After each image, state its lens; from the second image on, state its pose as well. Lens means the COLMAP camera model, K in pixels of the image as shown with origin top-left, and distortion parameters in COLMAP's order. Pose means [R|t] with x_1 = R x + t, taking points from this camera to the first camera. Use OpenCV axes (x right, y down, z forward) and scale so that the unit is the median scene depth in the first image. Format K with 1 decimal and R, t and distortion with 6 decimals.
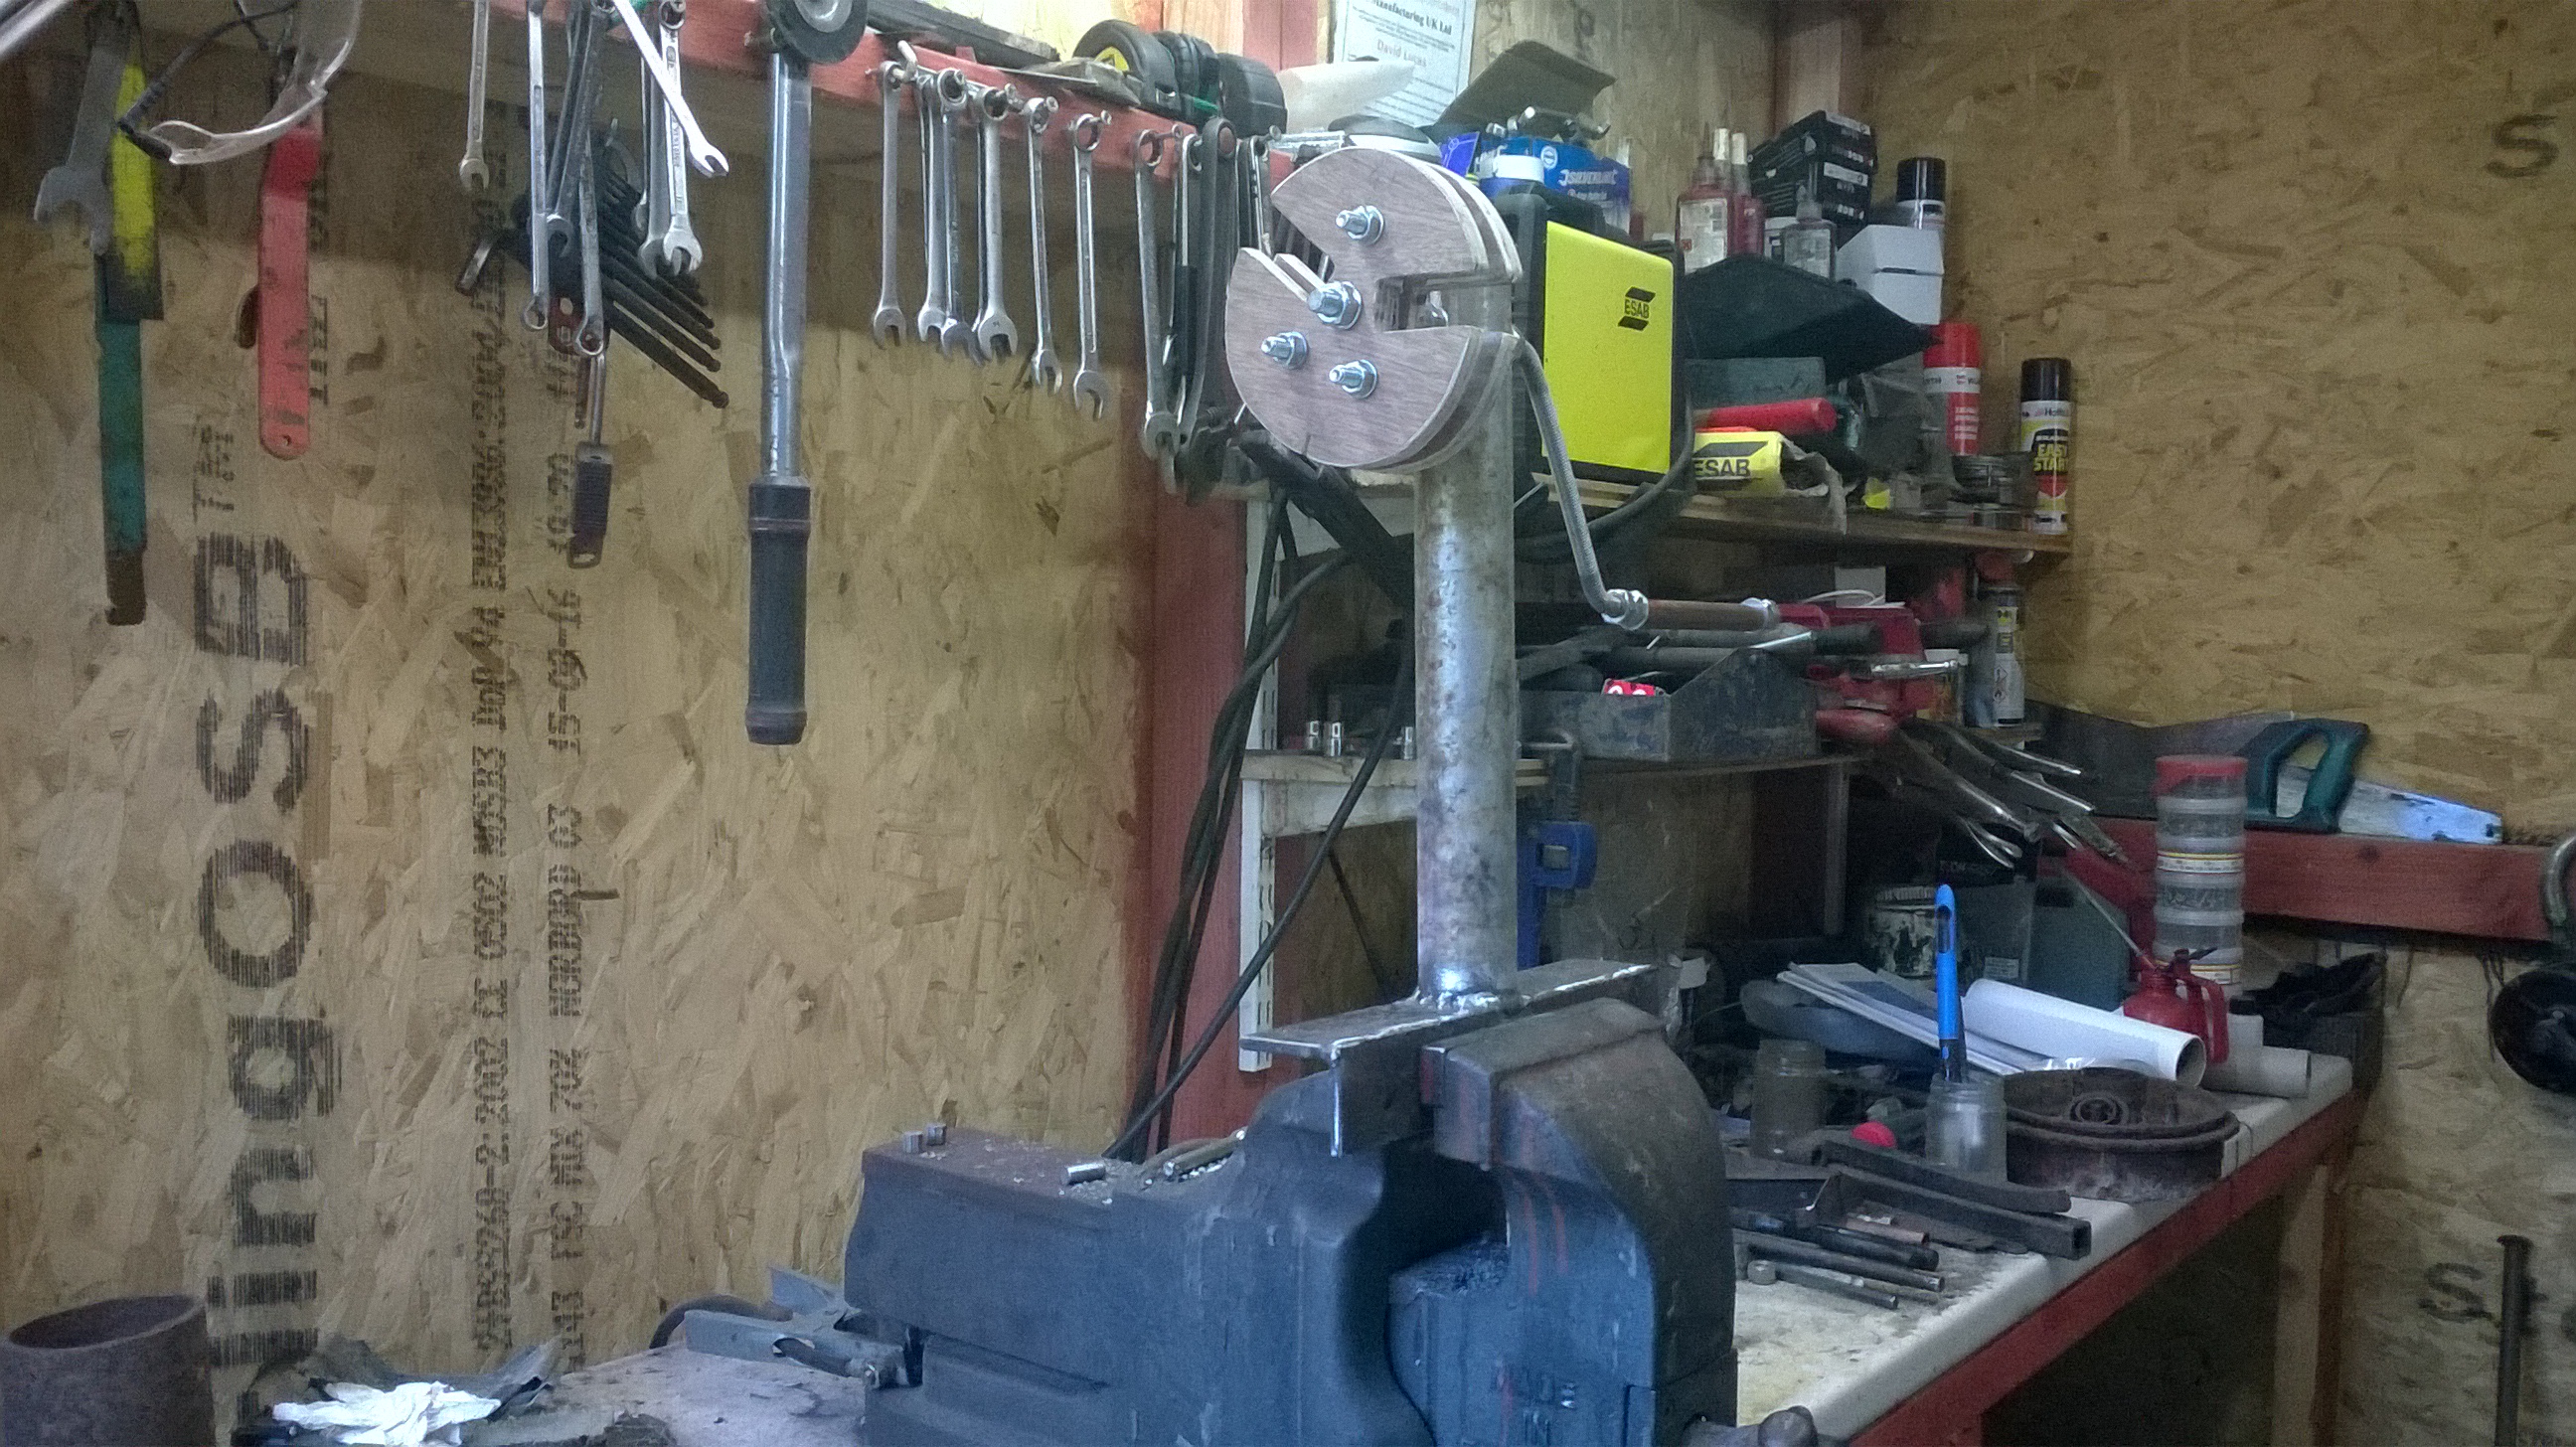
lens RADIAL K [[2162.7, 0, 1288.0], [0, 2162.7, 723.5], [0, 0, 1]] dist [-0.009018, -0.053557]
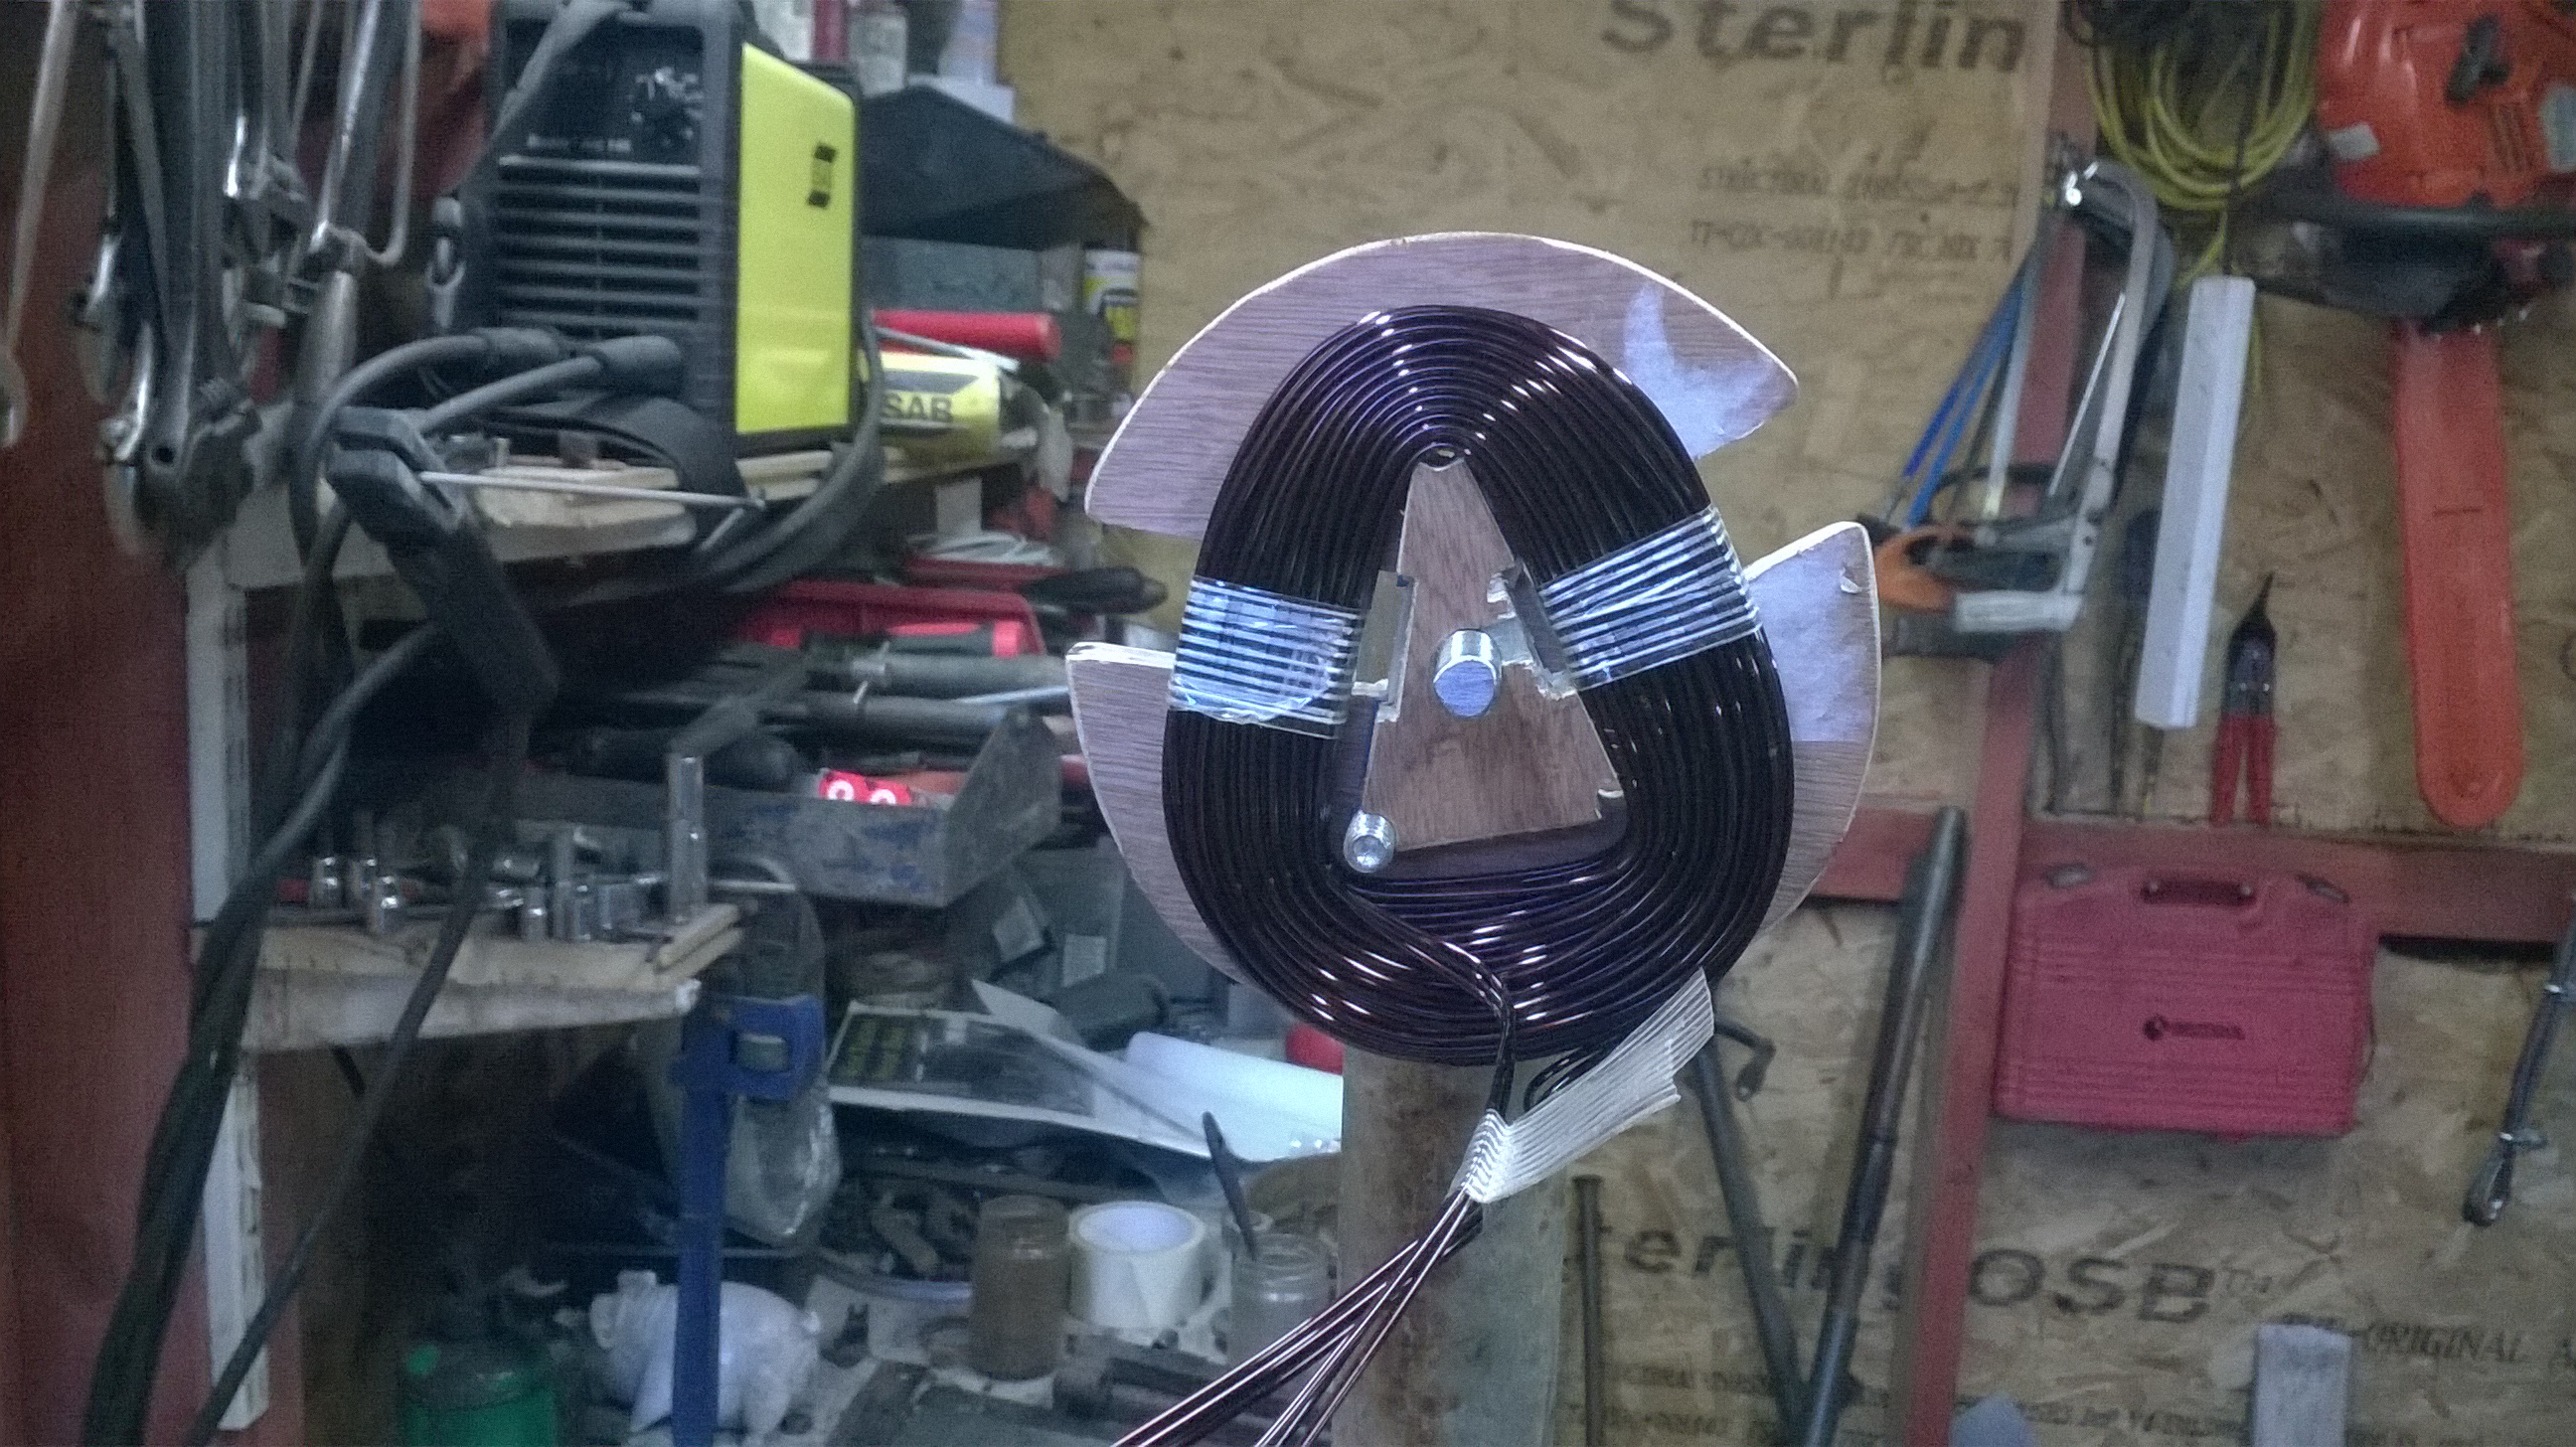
lens RADIAL K [[2162.7, 0, 1288.0], [0, 2162.7, 723.5], [0, 0, 1]] dist [-0.009018, -0.053557]
pose [[0.818628, -0.067981, 0.570287, -0.084981], [-0.016838, 0.989702, 0.142147, -0.100833], [-0.574078, -0.125969, 0.809053, 0.306331]]
